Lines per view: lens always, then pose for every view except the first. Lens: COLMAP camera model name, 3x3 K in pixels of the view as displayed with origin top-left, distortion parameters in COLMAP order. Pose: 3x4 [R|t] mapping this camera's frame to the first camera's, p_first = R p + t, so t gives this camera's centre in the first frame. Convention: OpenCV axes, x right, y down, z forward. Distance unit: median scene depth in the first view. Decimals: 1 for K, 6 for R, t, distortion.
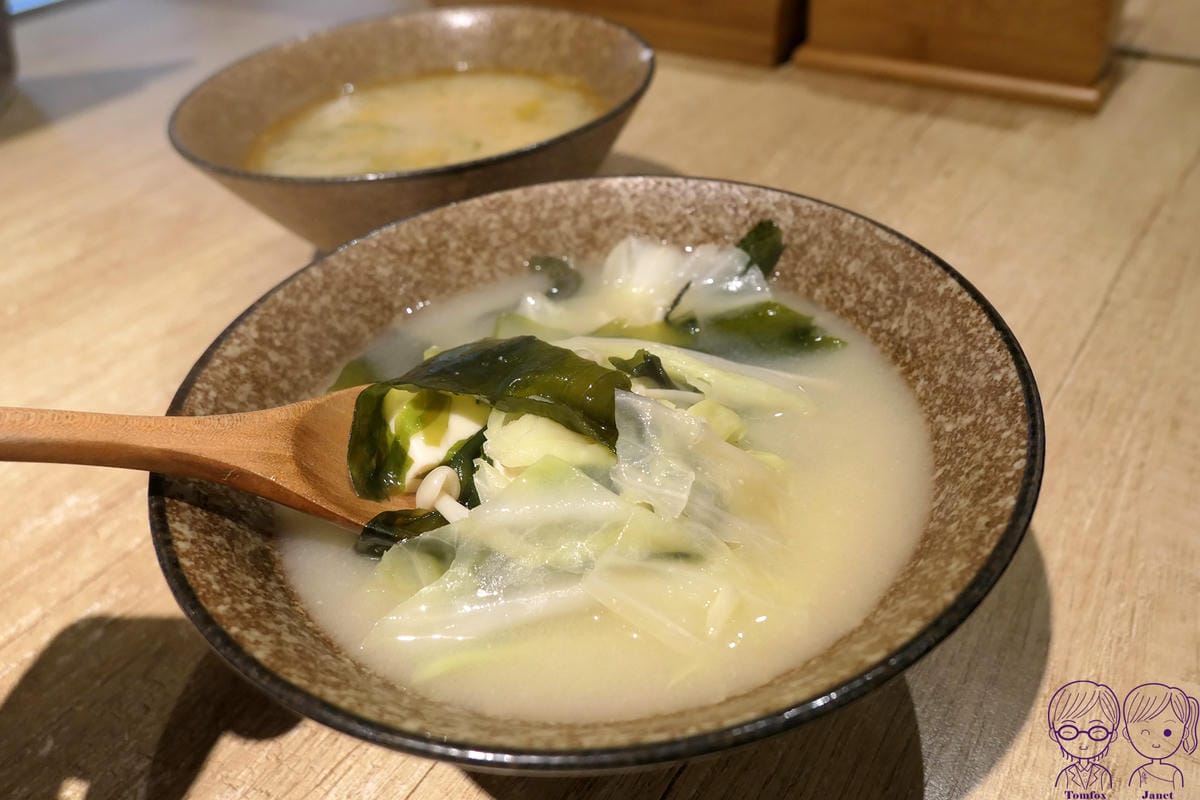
lens RADIAL K [[804.0, 0, 599.2], [0, 804.0, 349.6], [0, 0, 1]] dist [-0.004683, 0.001127]
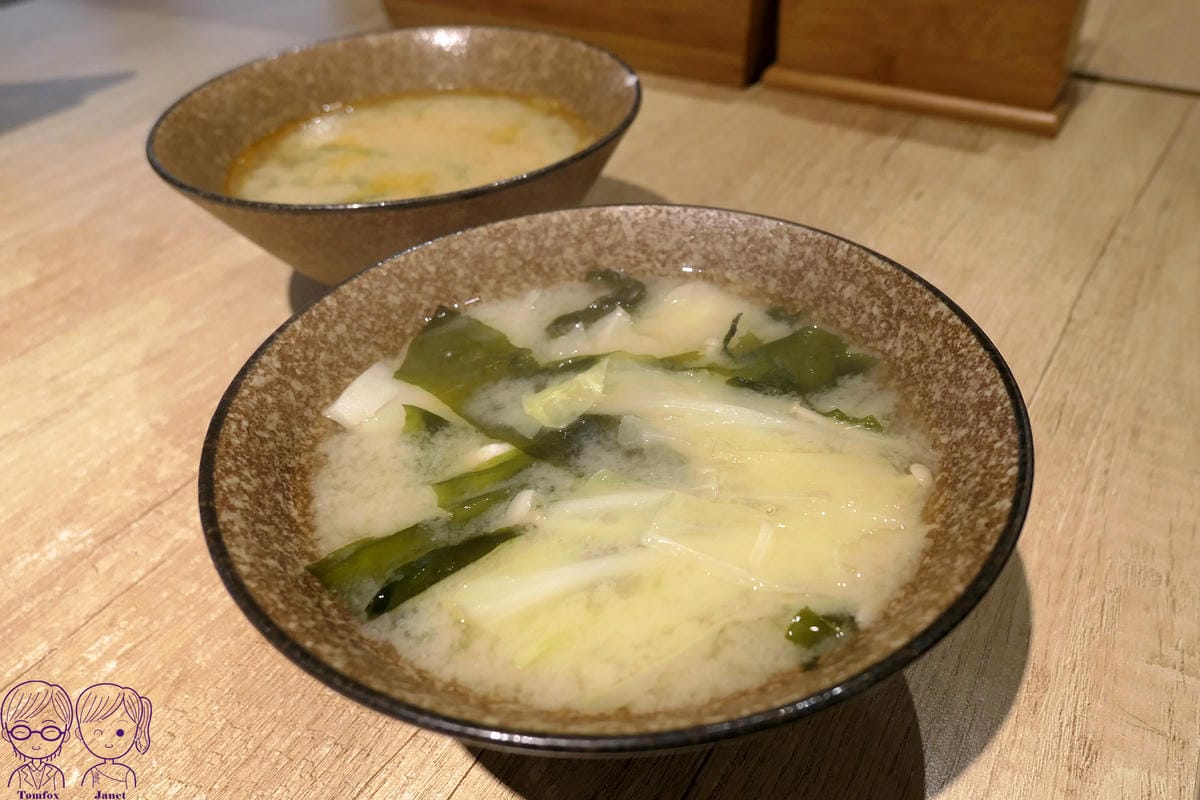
lens RADIAL K [[843.8, 0, 598.5], [0, 843.8, 381.8], [0, 0, 1]] dist [0.000245, -0.001414]
pose [[0.997291, -0.017349, 0.071477, -0.092158], [0.016204, 0.999731, 0.016571, -0.007137], [-0.071745, -0.015368, 0.997305, -0.089248]]
